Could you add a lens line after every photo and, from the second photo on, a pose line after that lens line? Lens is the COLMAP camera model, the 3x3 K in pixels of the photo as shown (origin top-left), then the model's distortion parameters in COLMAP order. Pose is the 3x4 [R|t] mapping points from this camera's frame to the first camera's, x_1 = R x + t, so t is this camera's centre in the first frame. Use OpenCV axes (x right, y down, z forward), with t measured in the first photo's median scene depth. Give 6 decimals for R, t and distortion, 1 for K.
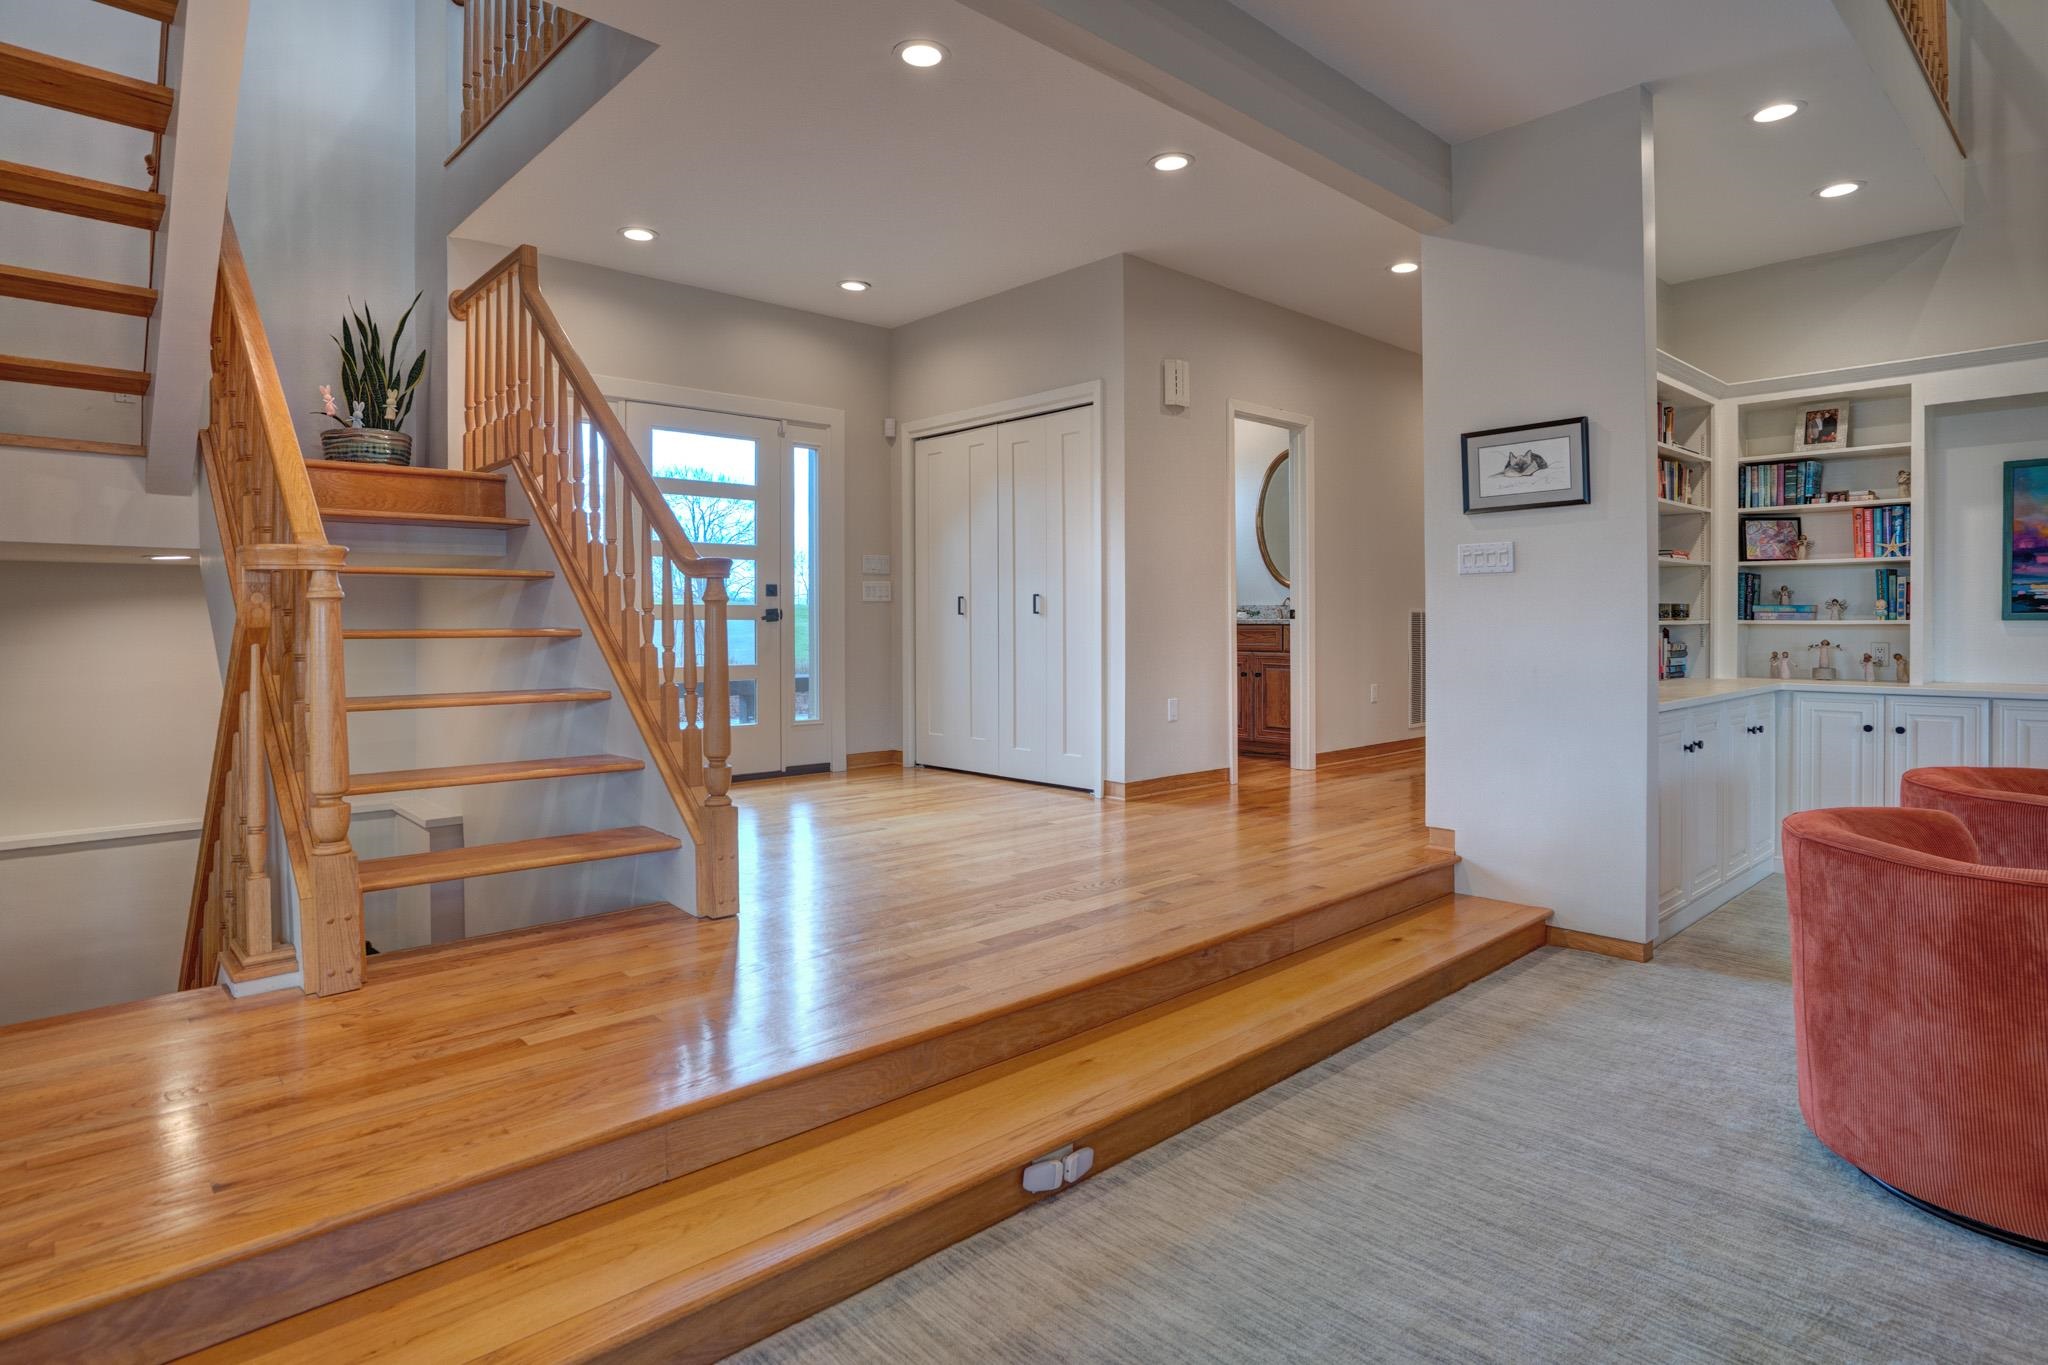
lens RADIAL K [[1116.7, 0, 1011.6], [0, 1116.7, 624.3], [0, 0, 1]] dist [-0.041144, 0.038554]
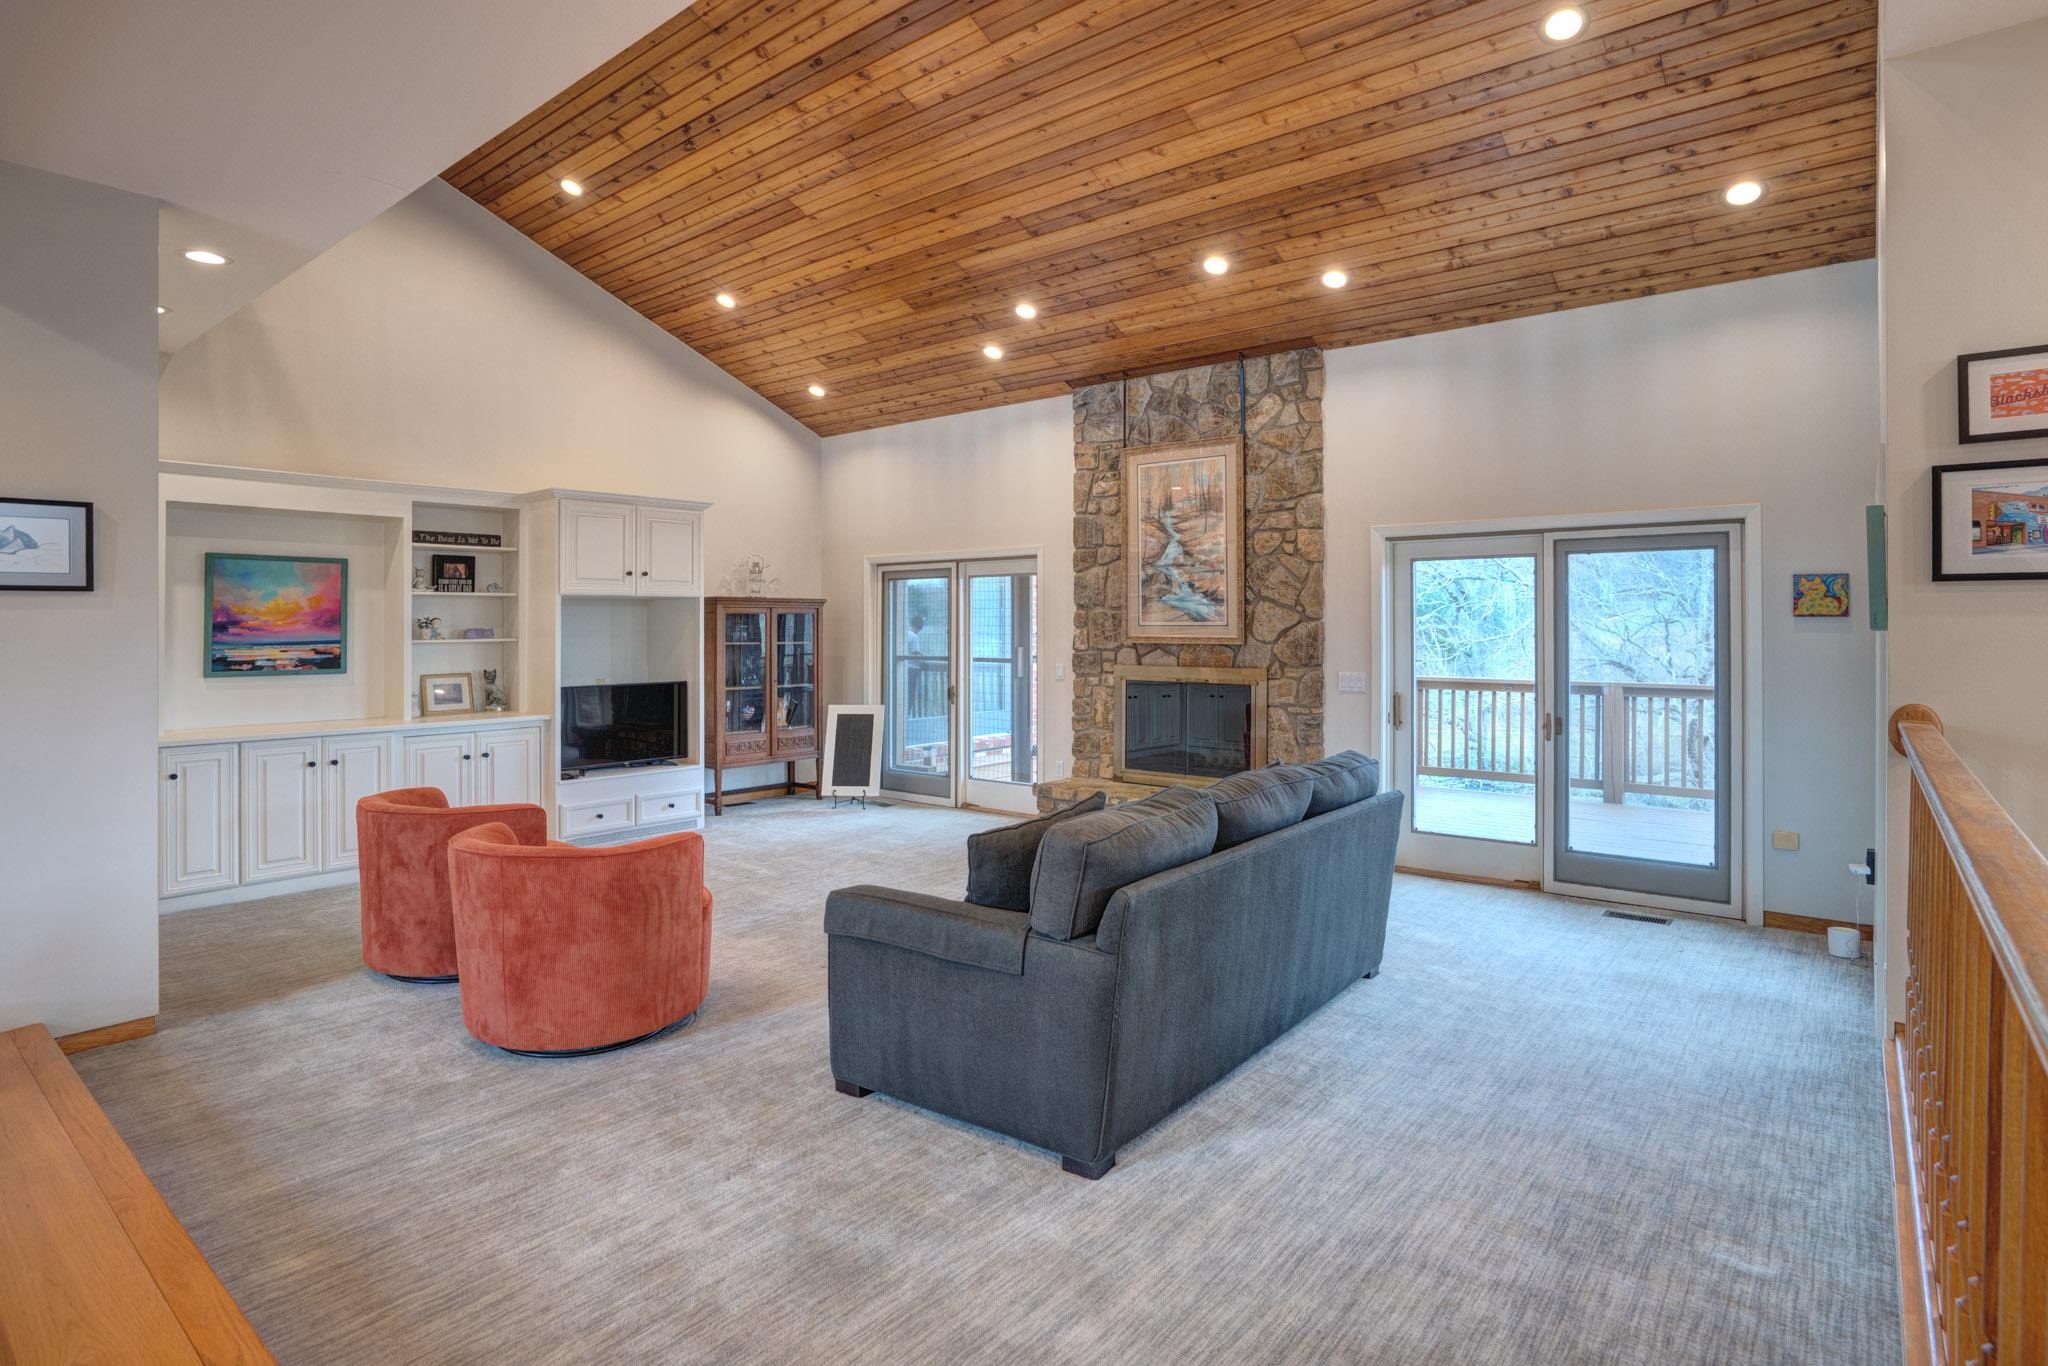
lens RADIAL K [[1019.8, 0, 1008.3], [0, 1019.8, 615.2], [0, 0, 1]] dist [-0.020027, 0.001665]
pose [[-0.130144, 0.012681, 0.991414, -0.341197], [0.003207, 0.999918, -0.012369, -0.054302], [-0.991490, 0.001570, -0.130174, 0.227204]]
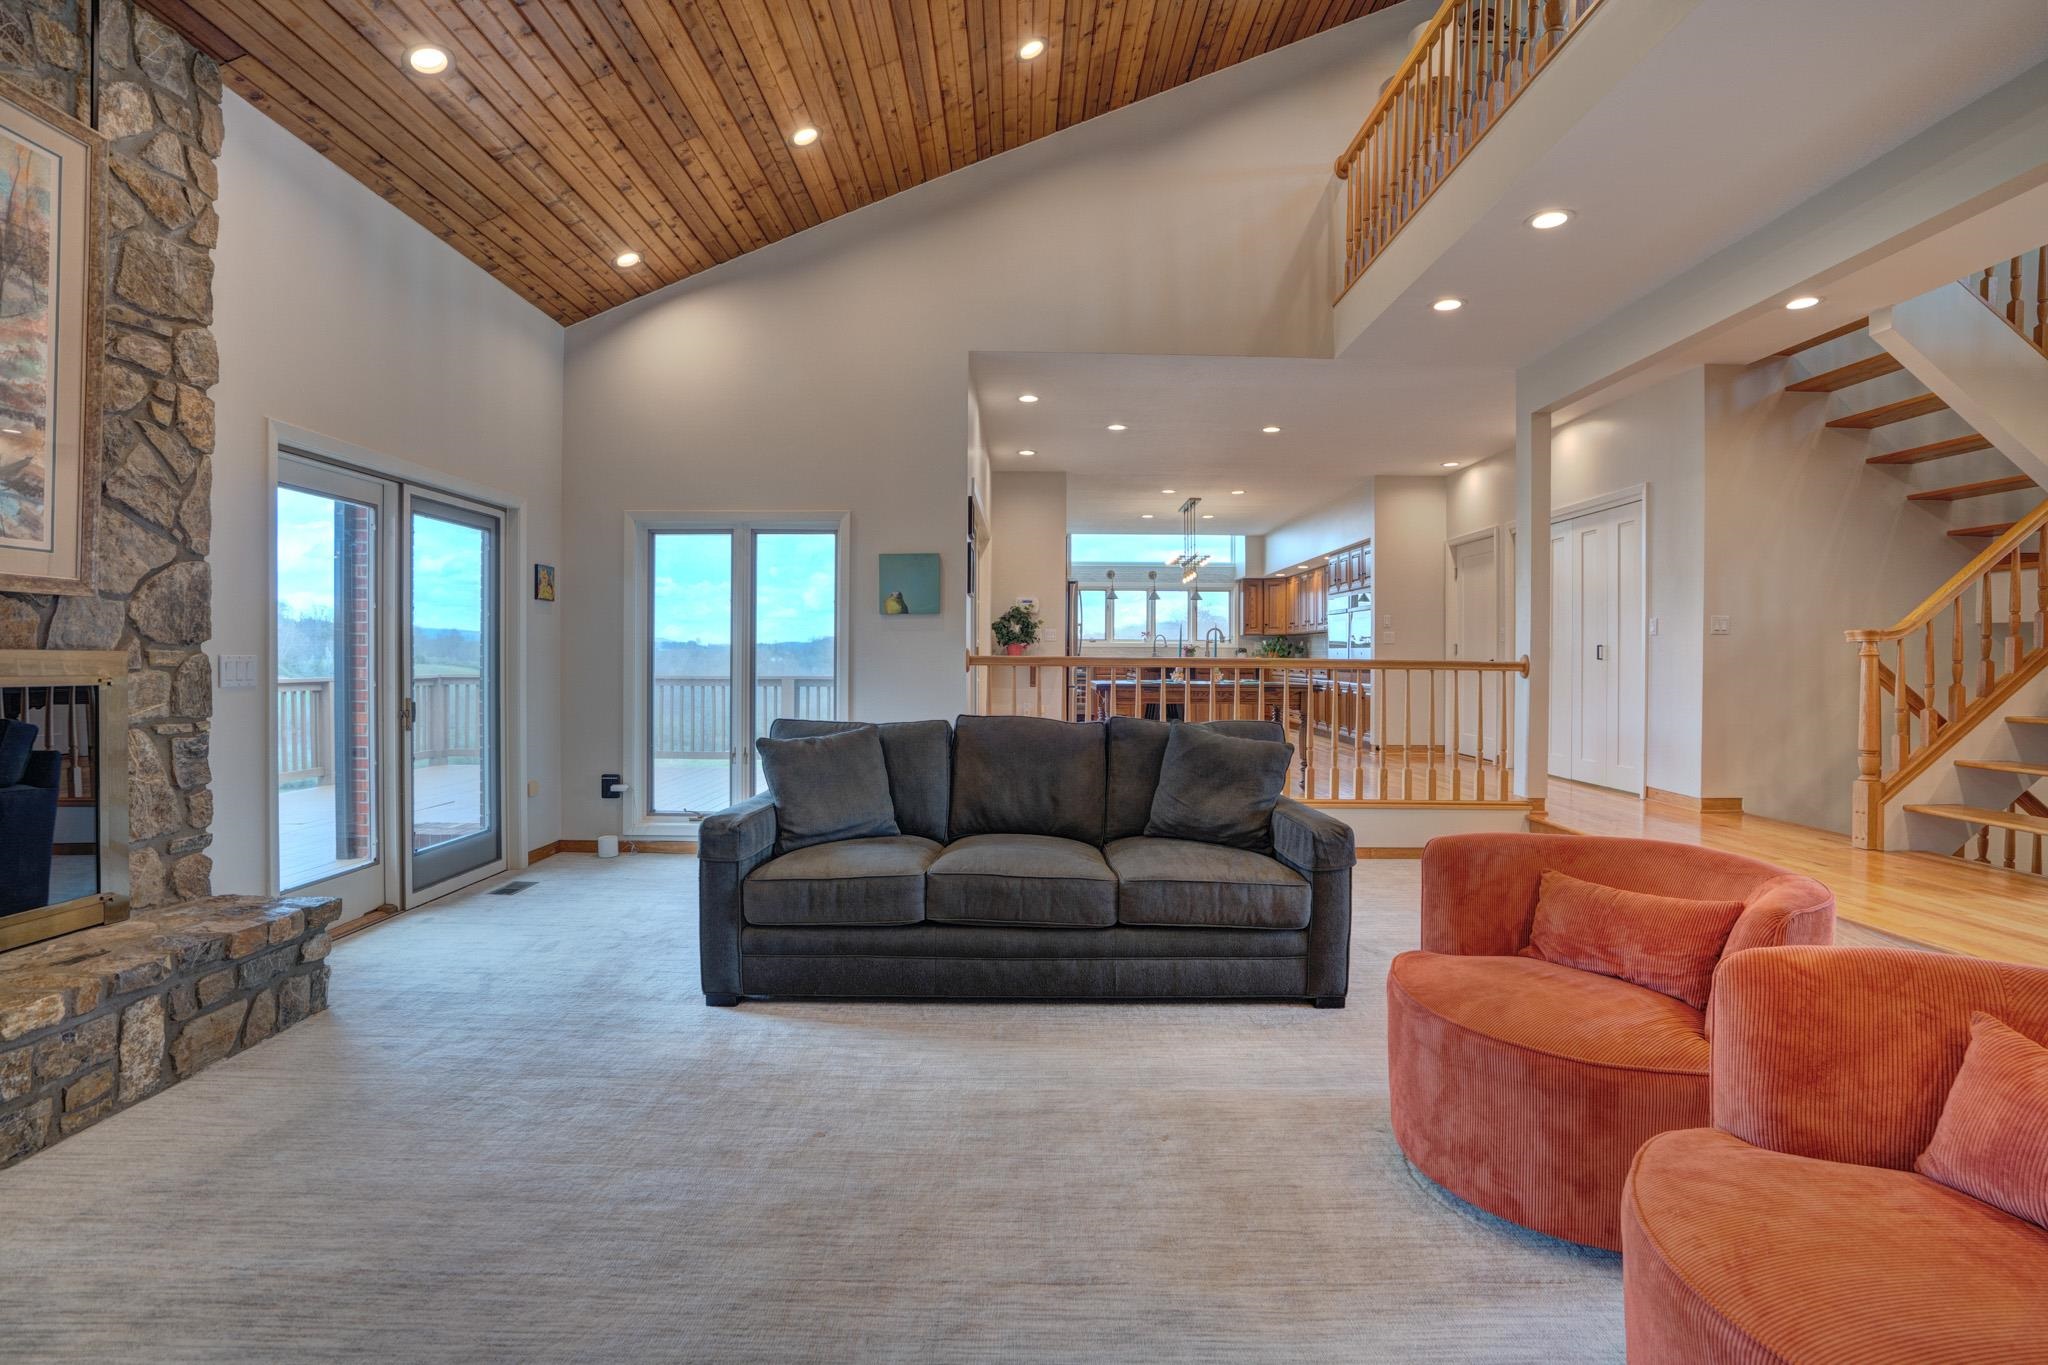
lens RADIAL K [[979.6, 0, 1030.0], [0, 979.6, 664.0], [0, 0, 1]] dist [-0.052625, 0.022216]
pose [[-0.700399, 0.001703, -0.713749, 0.845236], [-0.007549, 0.999924, 0.009793, -0.005967], [0.713711, 0.012247, -0.700333, 0.518641]]
